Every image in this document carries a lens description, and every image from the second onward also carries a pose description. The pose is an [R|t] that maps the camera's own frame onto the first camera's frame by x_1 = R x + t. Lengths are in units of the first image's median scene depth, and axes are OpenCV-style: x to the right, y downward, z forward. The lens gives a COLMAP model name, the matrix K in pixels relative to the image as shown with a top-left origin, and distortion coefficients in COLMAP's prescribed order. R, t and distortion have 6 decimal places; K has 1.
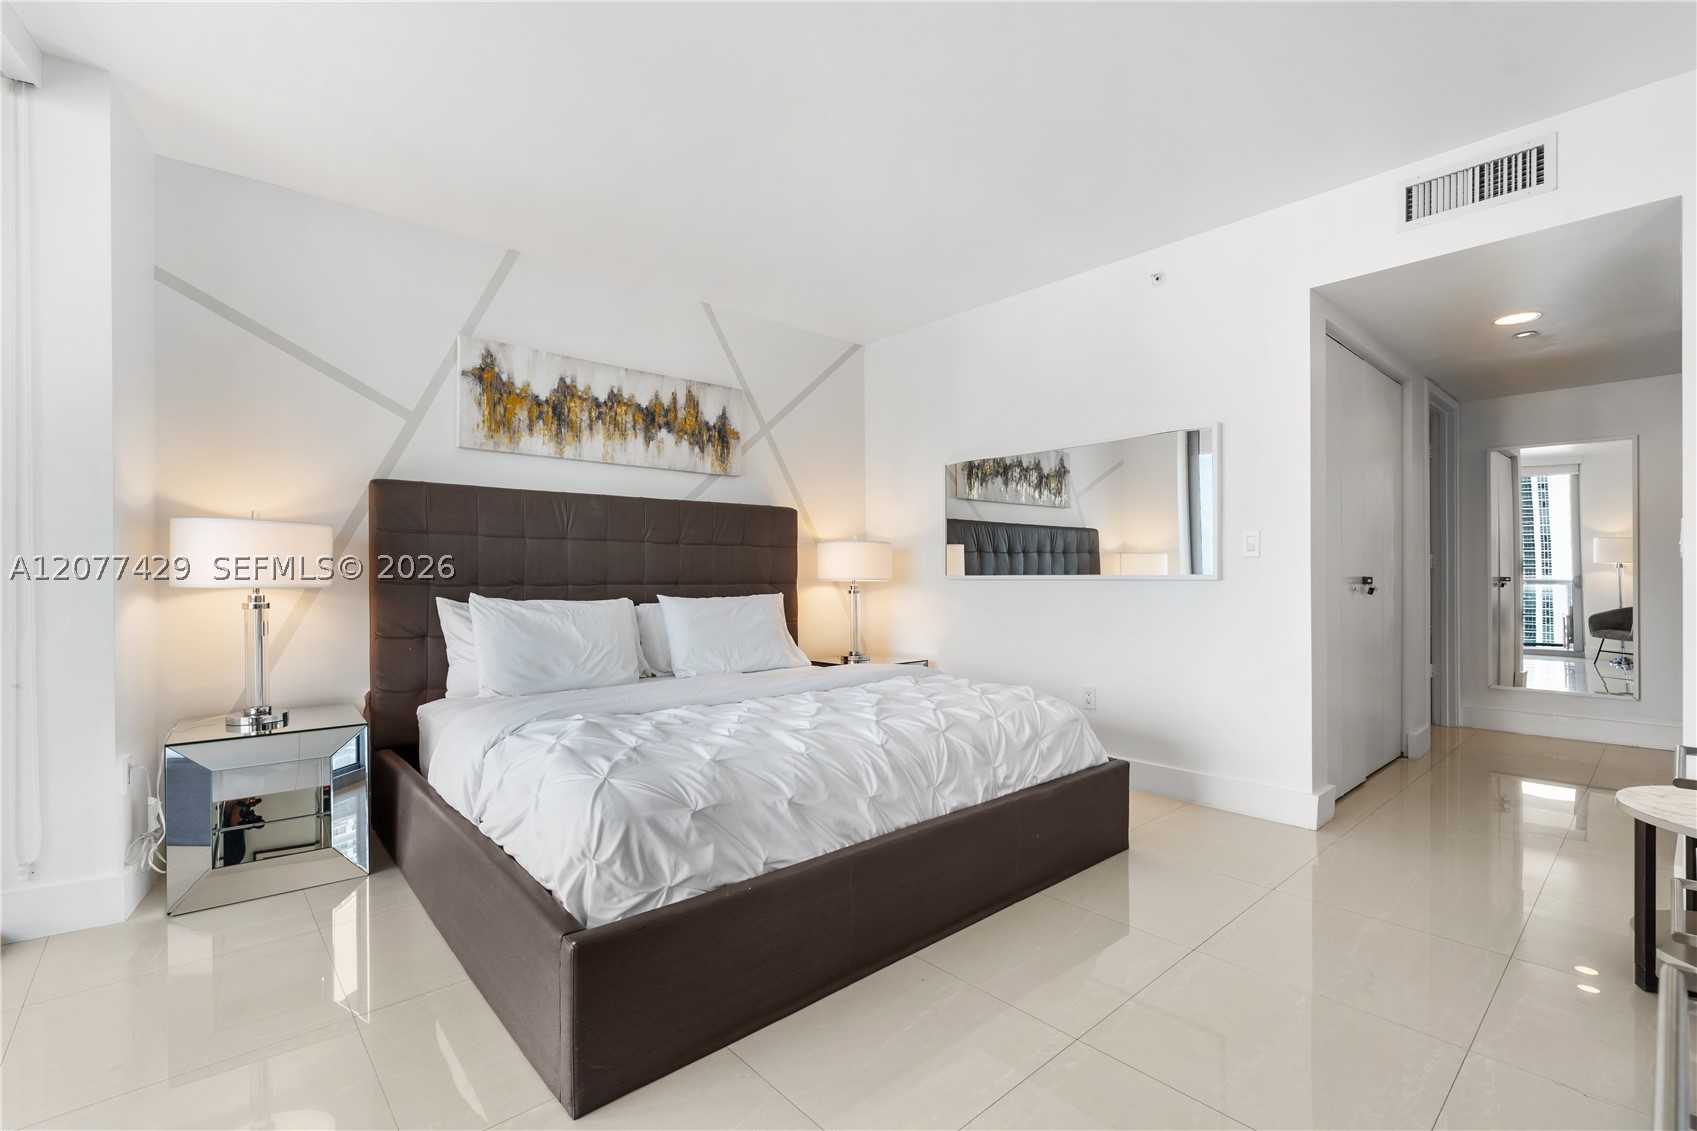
lens RADIAL K [[759.7, 0, 845.7], [0, 759.7, 571.6], [0, 0, 1]] dist [-0.003829, 0.000478]
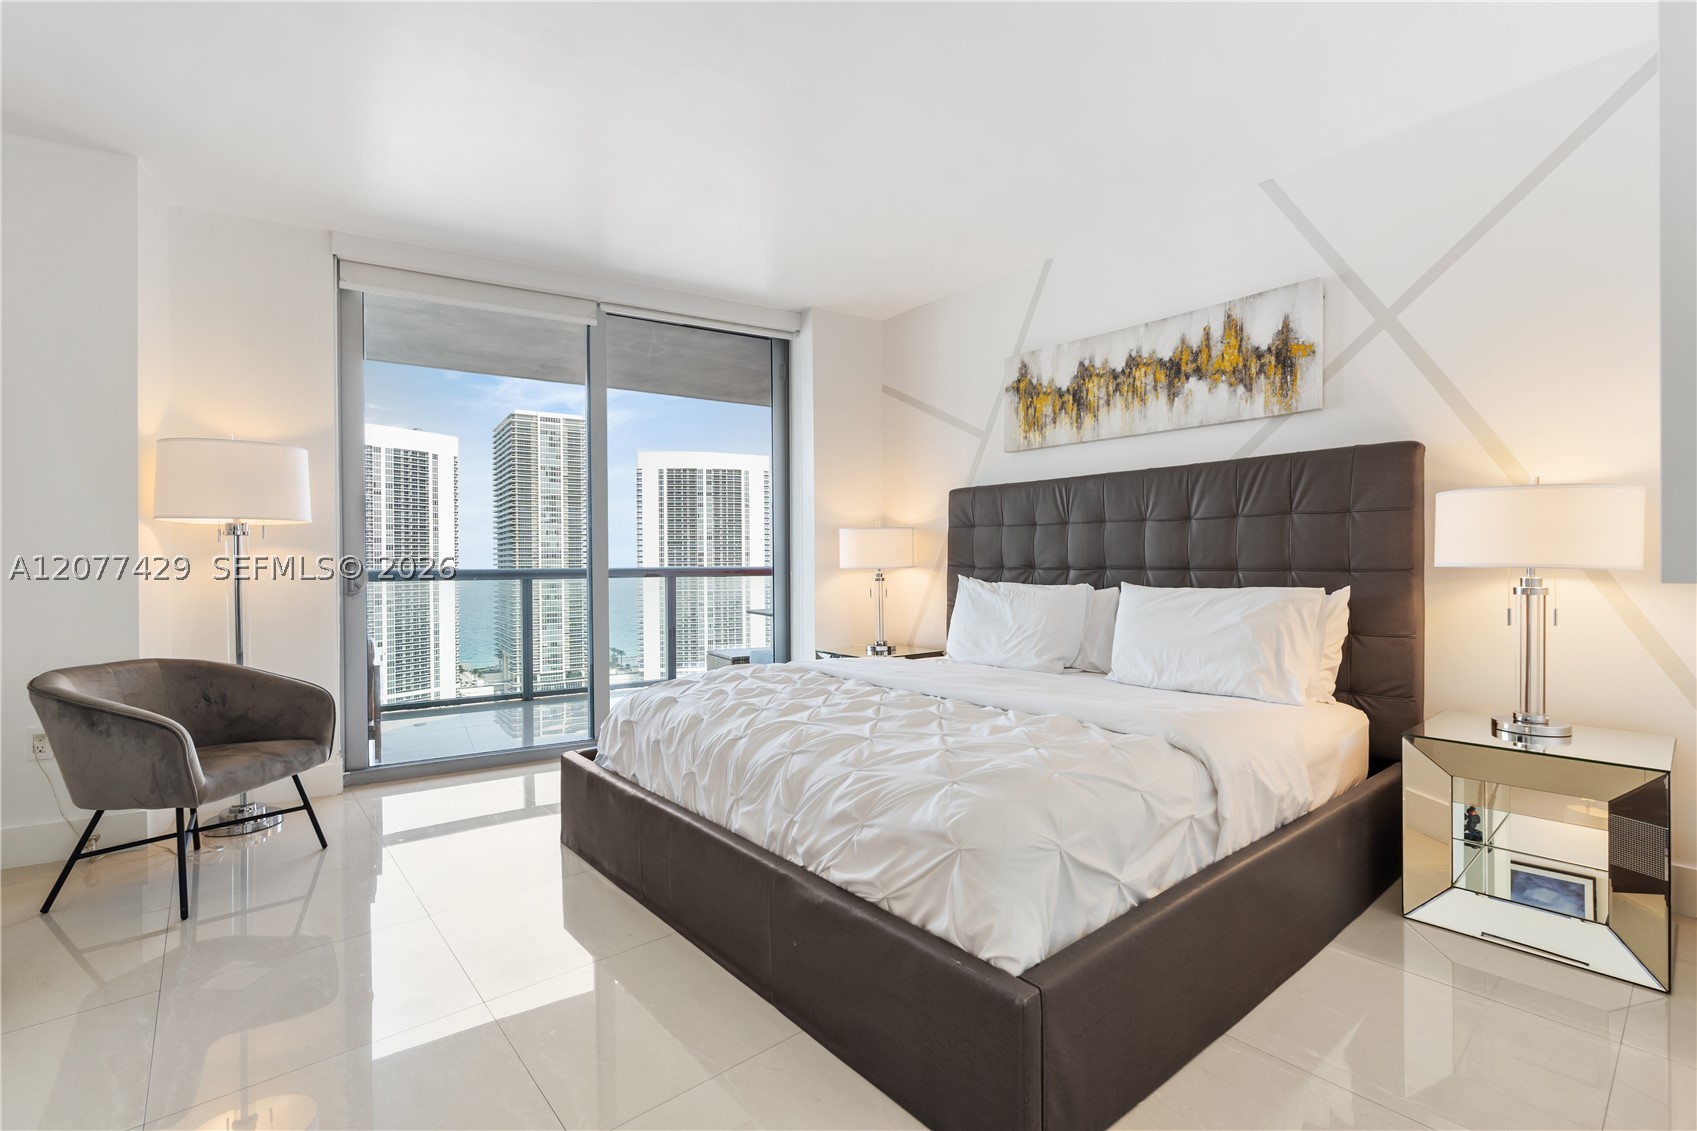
lens RADIAL K [[759.7, 0, 862.7], [0, 759.7, 562.6], [0, 0, 1]] dist [-0.003829, 0.000478]
pose [[-0.020871, 0.000832, -0.999782, 0.607048], [0.008028, 0.999968, 0.000665, 0.005595], [0.999750, -0.008012, -0.020877, 0.704560]]
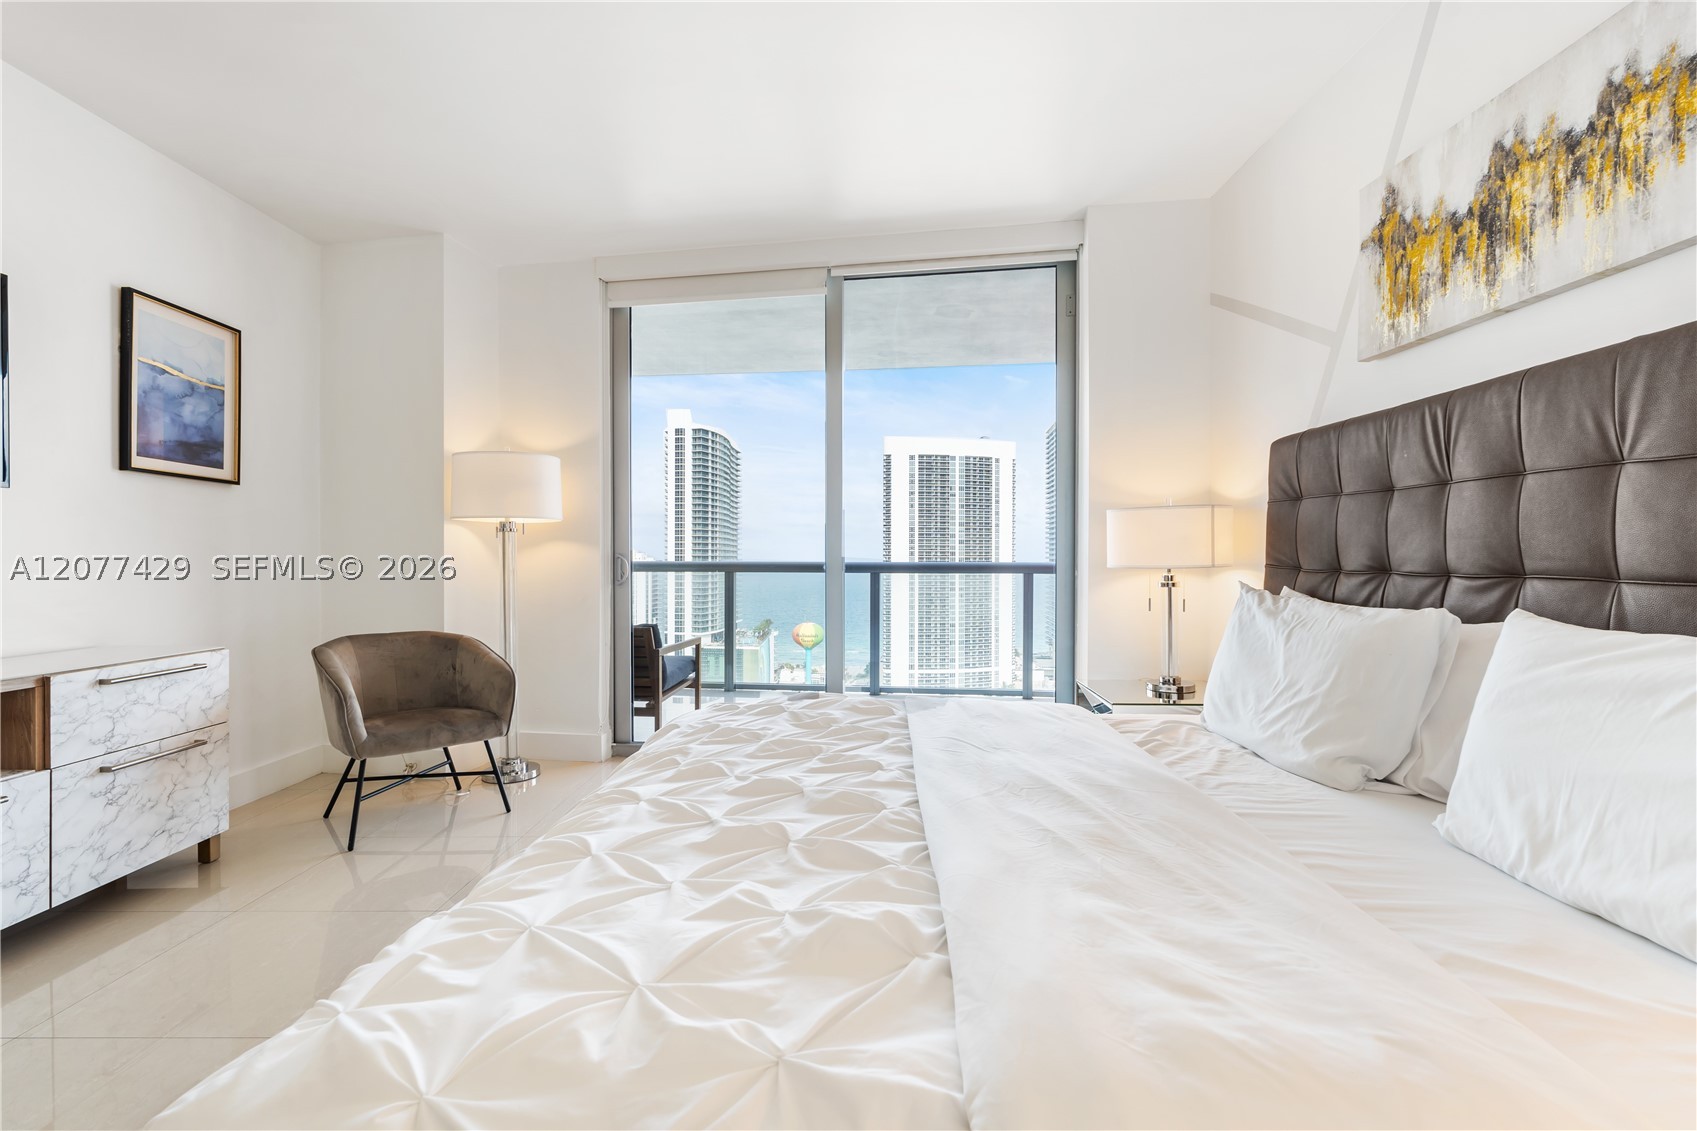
lens RADIAL K [[759.7, 0, 841.7], [0, 759.7, 564.1], [0, 0, 1]] dist [-0.003829, 0.000478]
pose [[-0.672883, 0.006148, -0.739723, 0.246690], [0.000065, 0.999966, 0.008252, 0.005283], [0.739749, 0.005504, -0.672860, 0.978981]]
